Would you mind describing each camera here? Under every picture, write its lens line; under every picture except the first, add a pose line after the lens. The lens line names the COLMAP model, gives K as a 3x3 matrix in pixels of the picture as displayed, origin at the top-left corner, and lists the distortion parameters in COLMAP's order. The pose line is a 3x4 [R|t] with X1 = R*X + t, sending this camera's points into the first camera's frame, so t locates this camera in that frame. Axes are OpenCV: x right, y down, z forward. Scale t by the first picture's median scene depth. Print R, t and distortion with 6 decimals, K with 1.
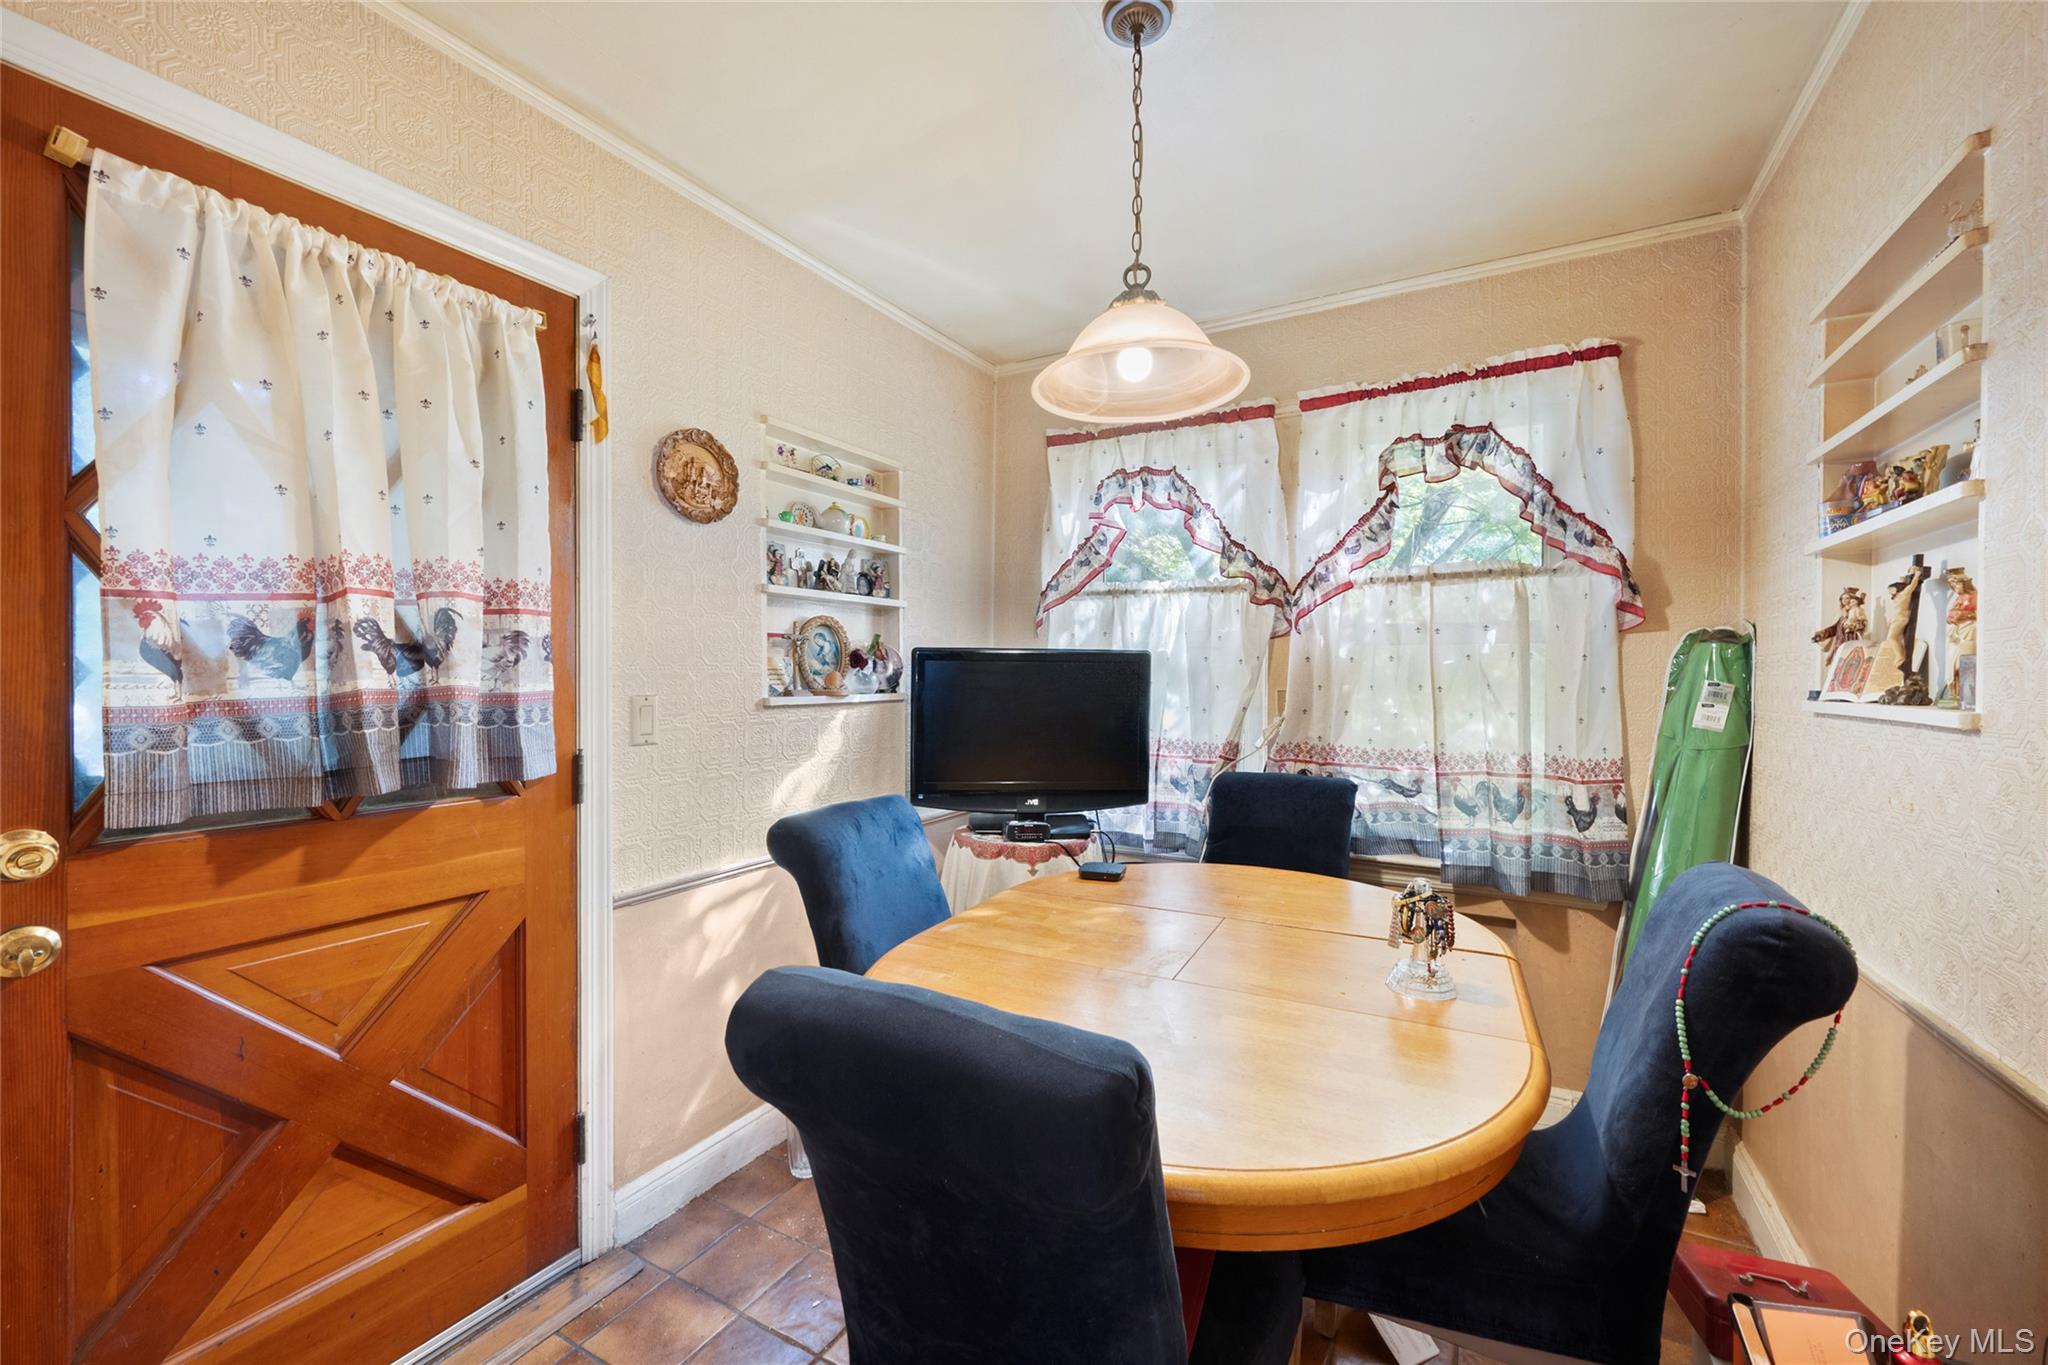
lens RADIAL K [[806.8, 0, 1032.6], [0, 806.8, 680.2], [0, 0, 1]] dist [-0.010435, -0.000377]
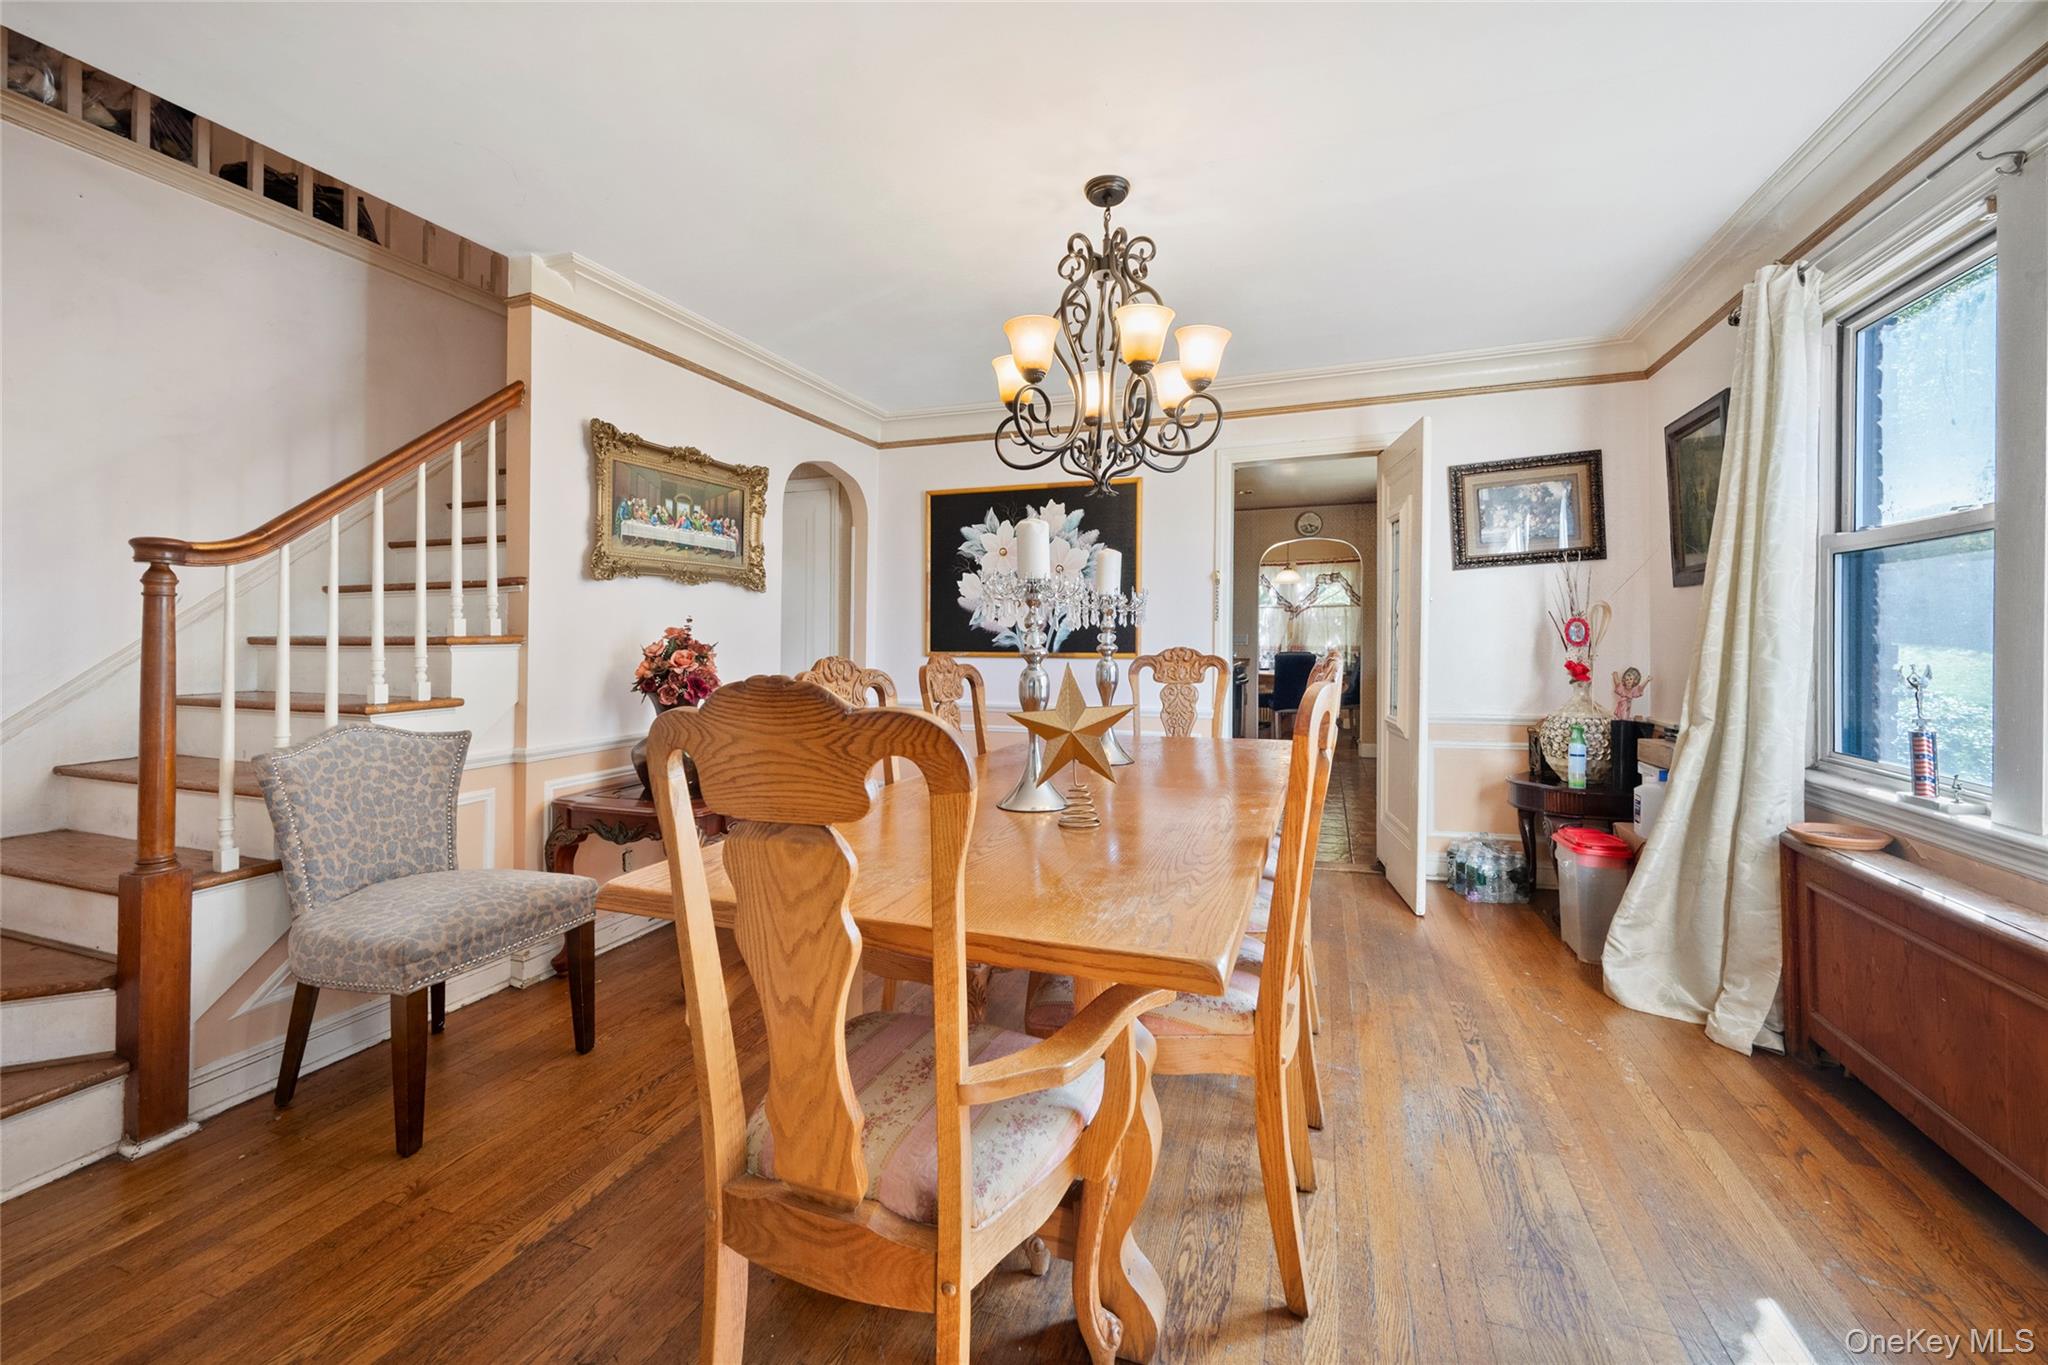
lens RADIAL K [[806.8, 0, 1012.1], [0, 806.8, 637.6], [0, 0, 1]] dist [-0.010435, -0.000377]
pose [[0.988833, -0.001152, 0.149022, -1.856204], [0.001291, 0.999999, -0.000833, 0.044369], [-0.149021, 0.001016, 0.988834, -3.089275]]
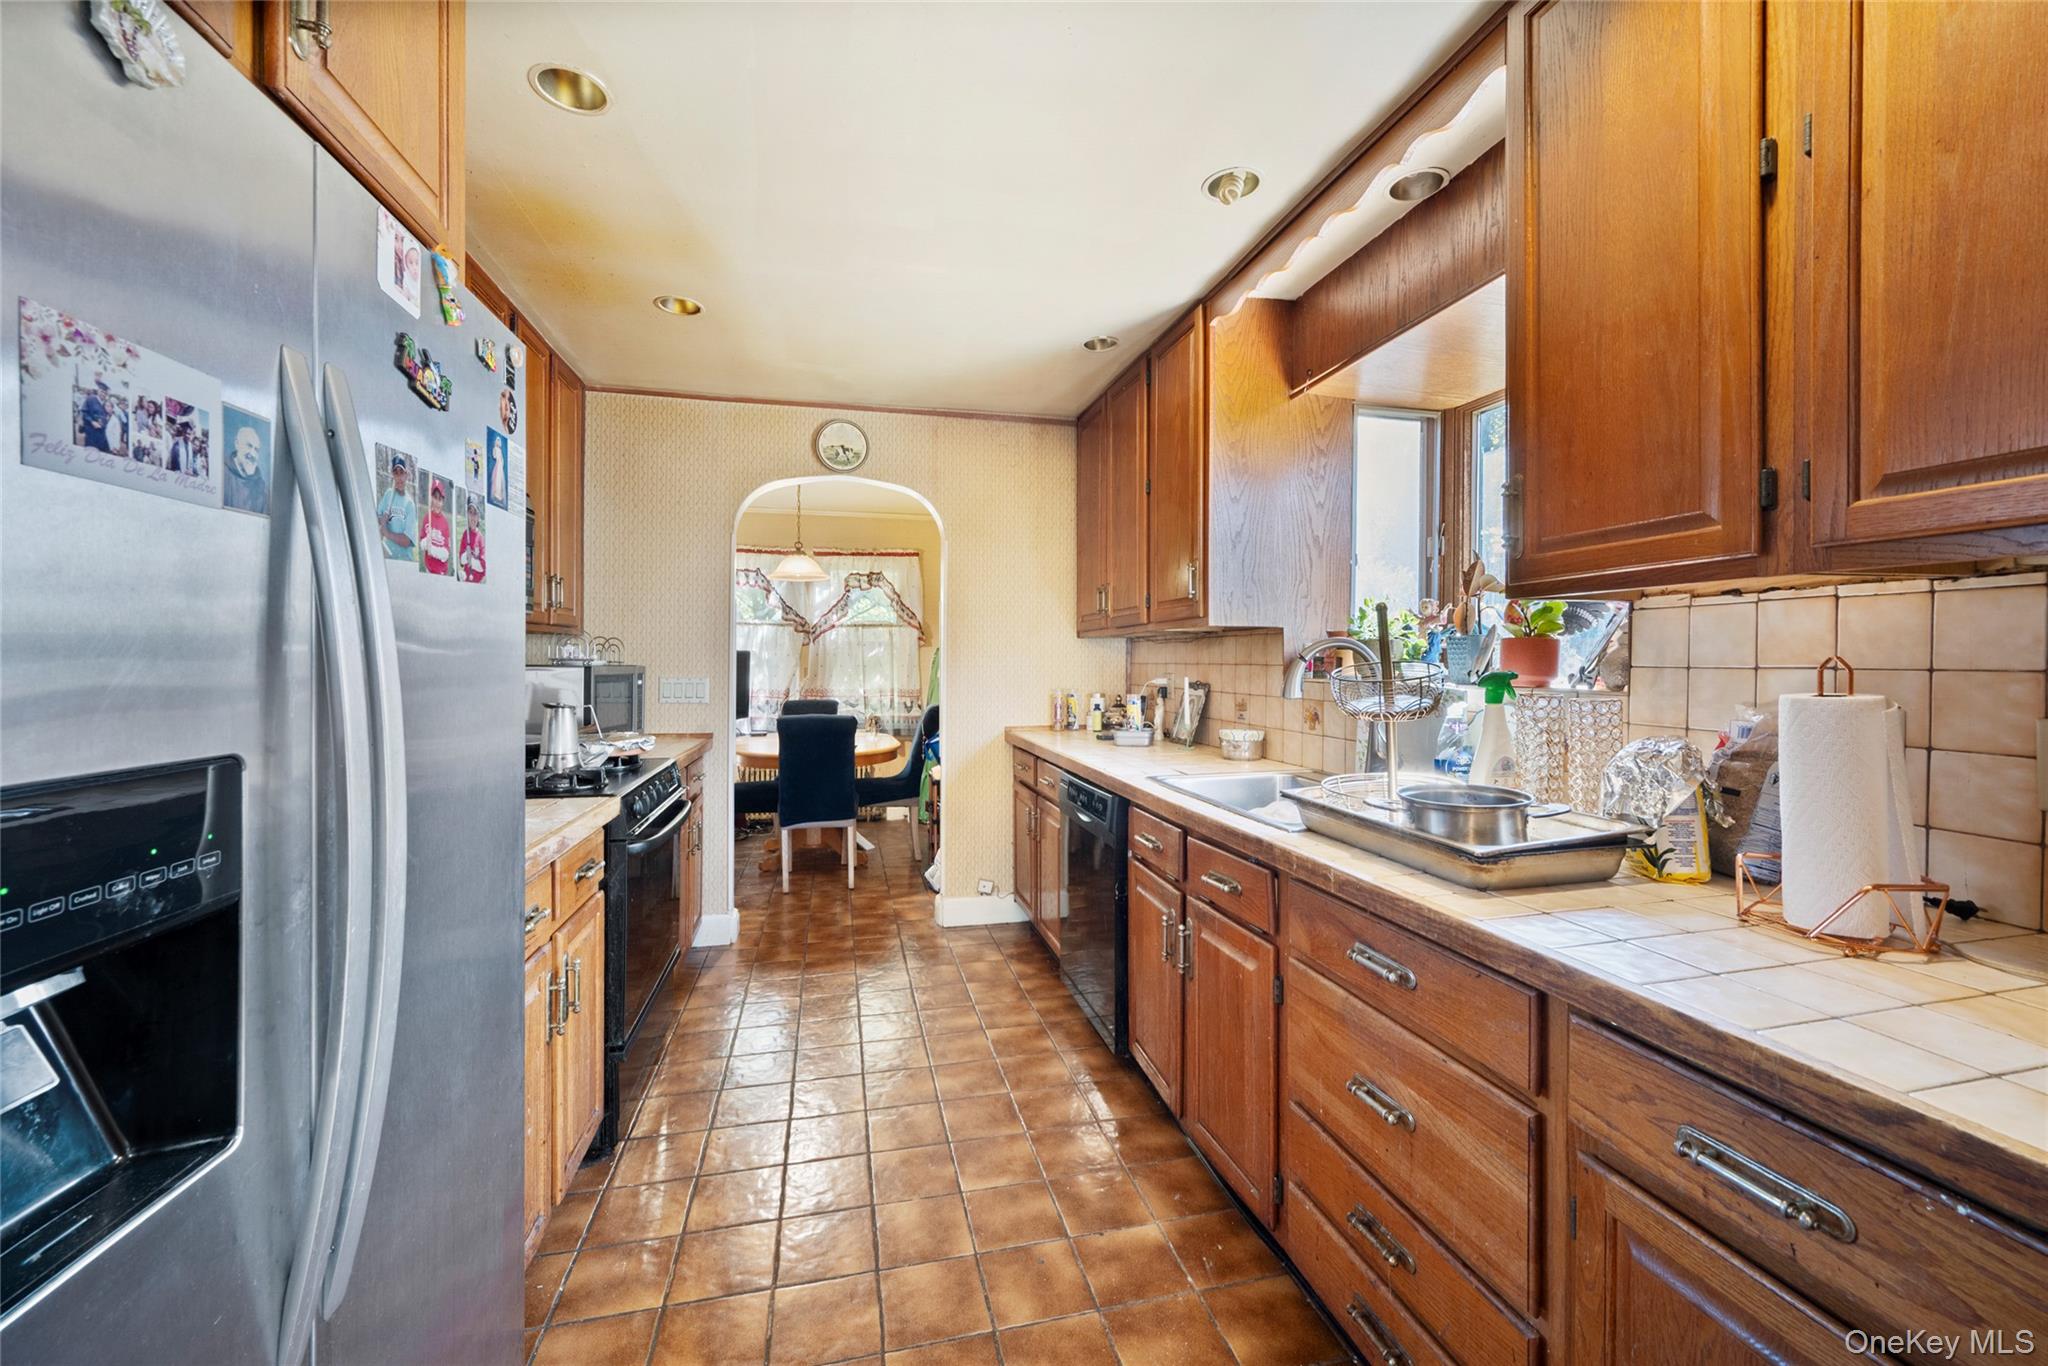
lens RADIAL K [[806.8, 0, 1028.4], [0, 806.8, 669.3], [0, 0, 1]] dist [-0.010435, -0.000377]
pose [[0.730357, -0.004508, 0.683051, -0.949044], [0.002017, 0.999988, 0.004443, 0.009802], [-0.683063, -0.001867, 0.730357, -1.365863]]
